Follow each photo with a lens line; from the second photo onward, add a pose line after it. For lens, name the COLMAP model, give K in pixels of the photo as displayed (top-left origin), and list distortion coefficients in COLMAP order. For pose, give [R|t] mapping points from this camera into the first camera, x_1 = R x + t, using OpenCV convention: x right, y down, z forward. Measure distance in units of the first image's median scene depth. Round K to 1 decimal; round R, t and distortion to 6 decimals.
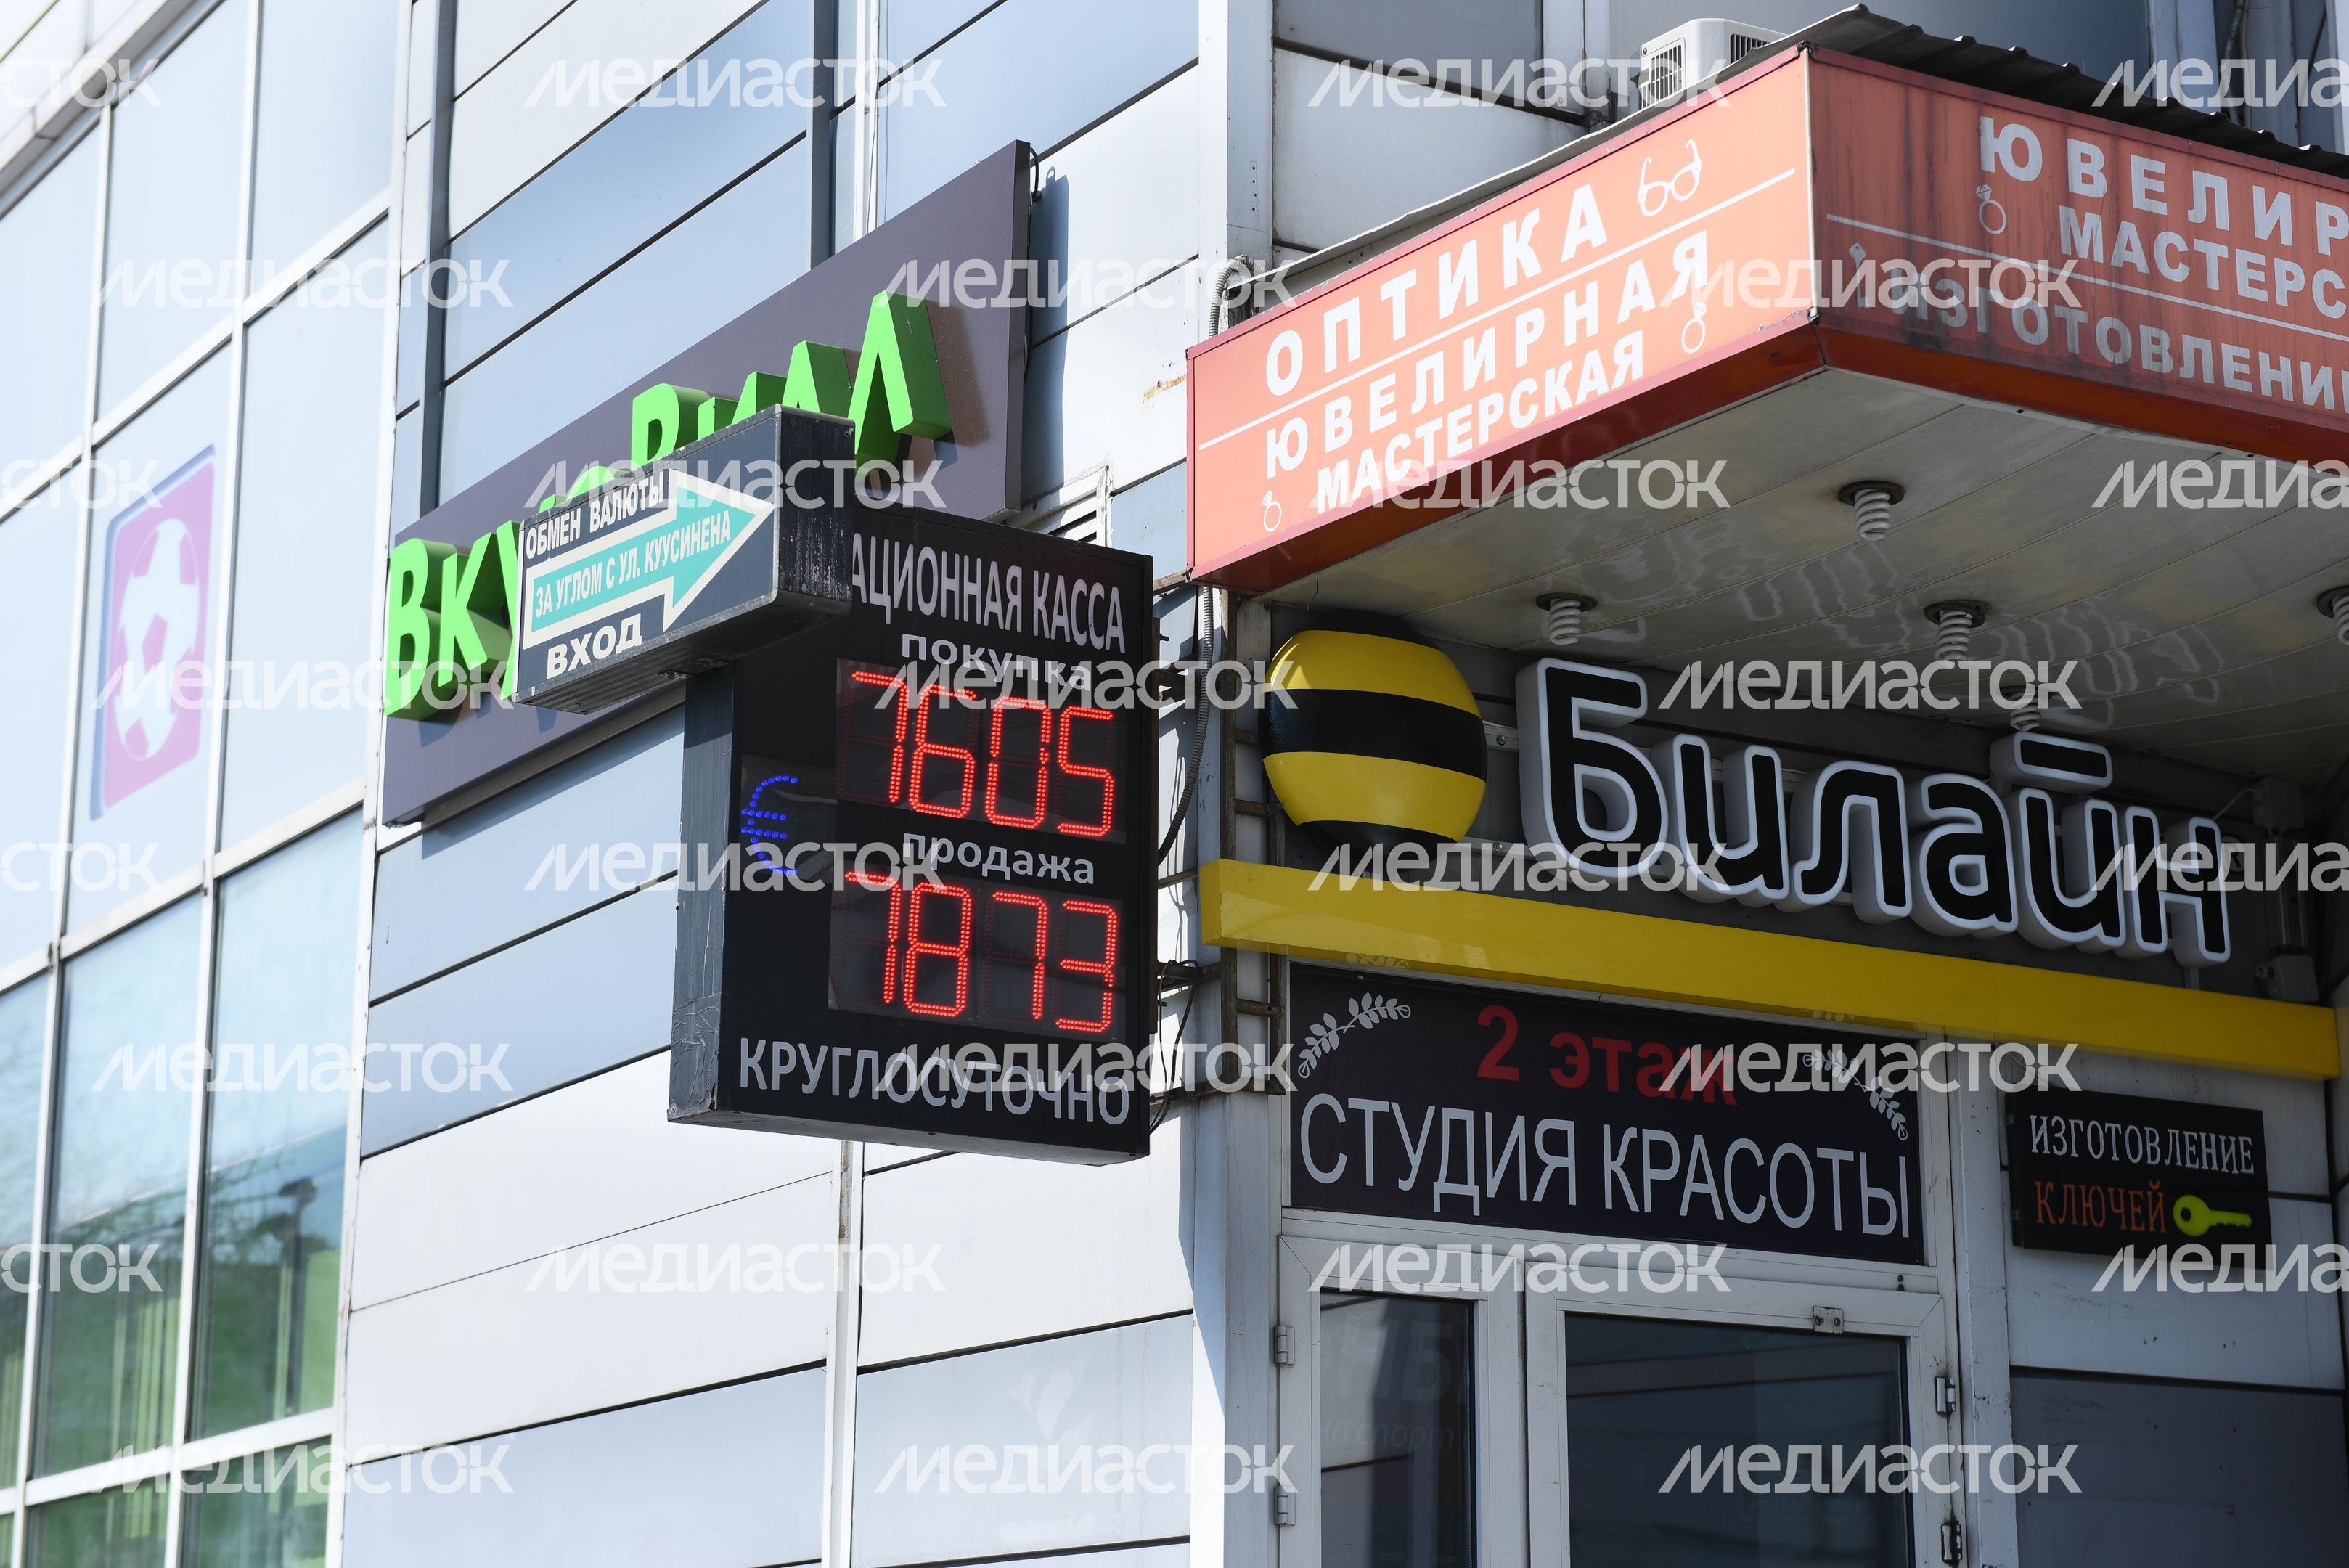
lens RADIAL K [[4407.6, 0, 1174.5], [0, 4407.6, 784.0], [0, 0, 1]] dist [0.145536, -0.344621]
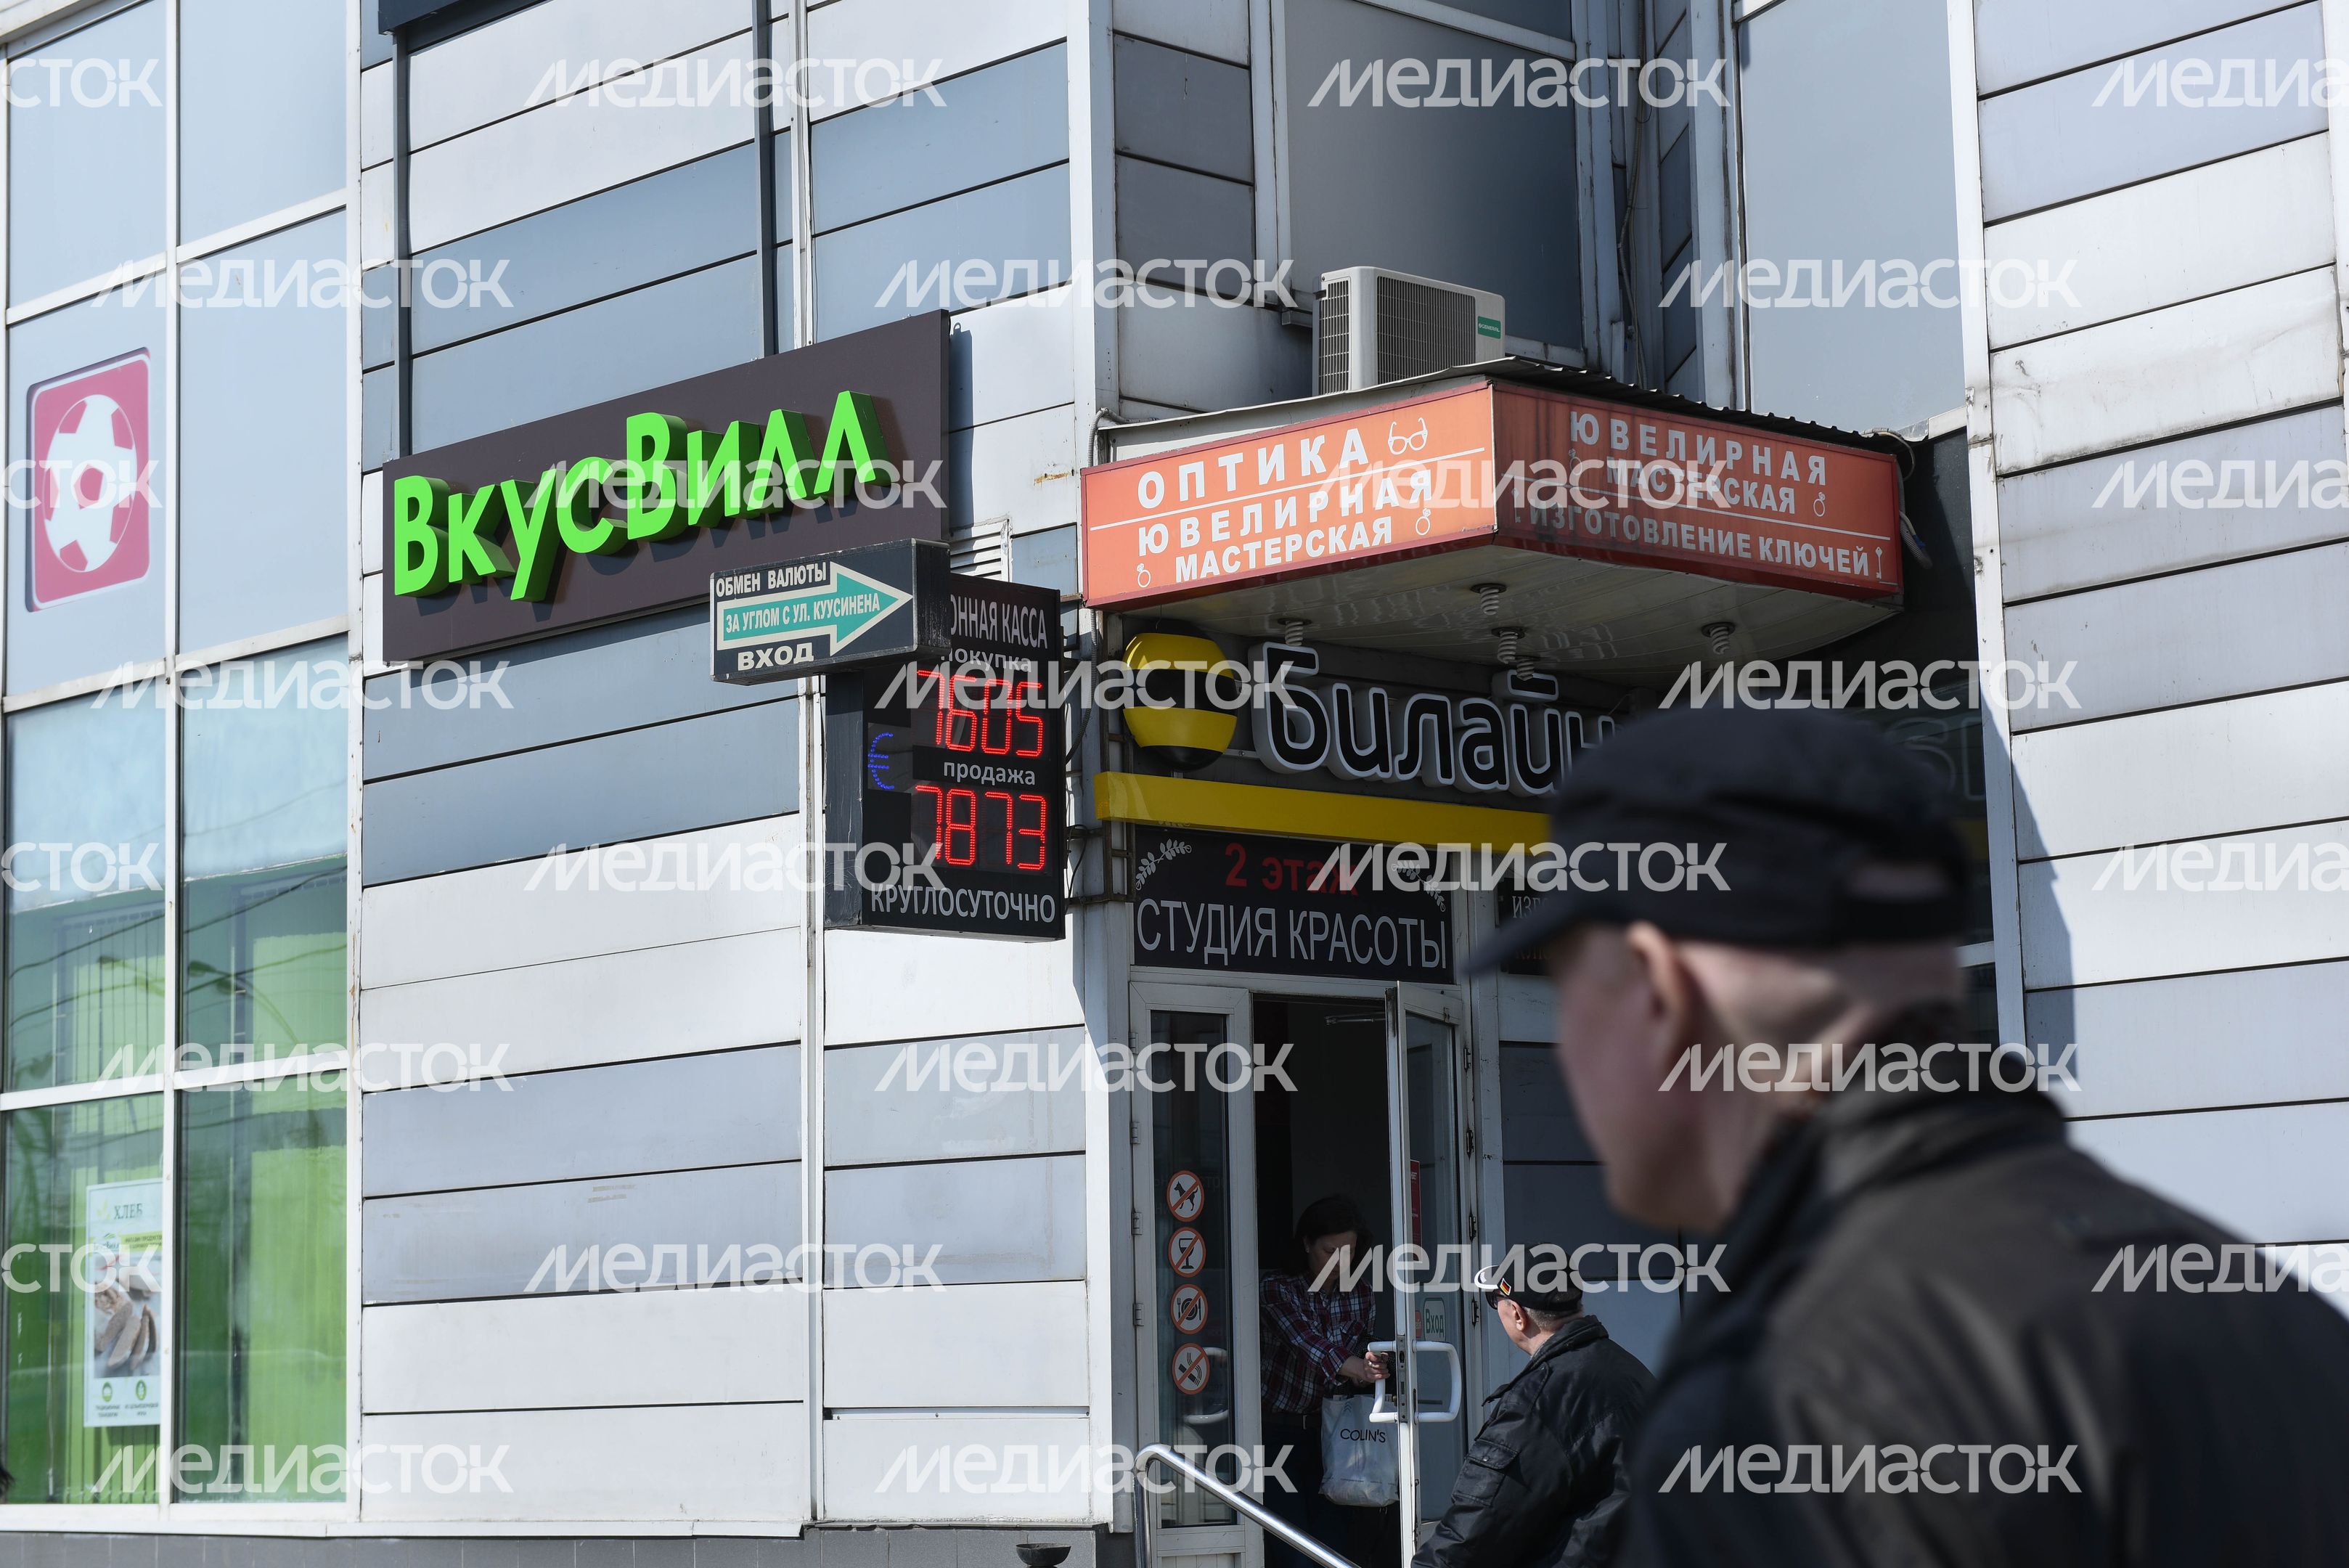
lens RADIAL K [[4407.6, 0, 1174.5], [0, 4407.6, 784.0], [0, 0, 1]] dist [0.145536, -0.344621]
pose [[0.977719, 0.004016, 0.209879, -0.315552], [-0.026619, 0.994118, 0.104983, -0.154950], [-0.208223, -0.108230, 0.972075, -0.677832]]
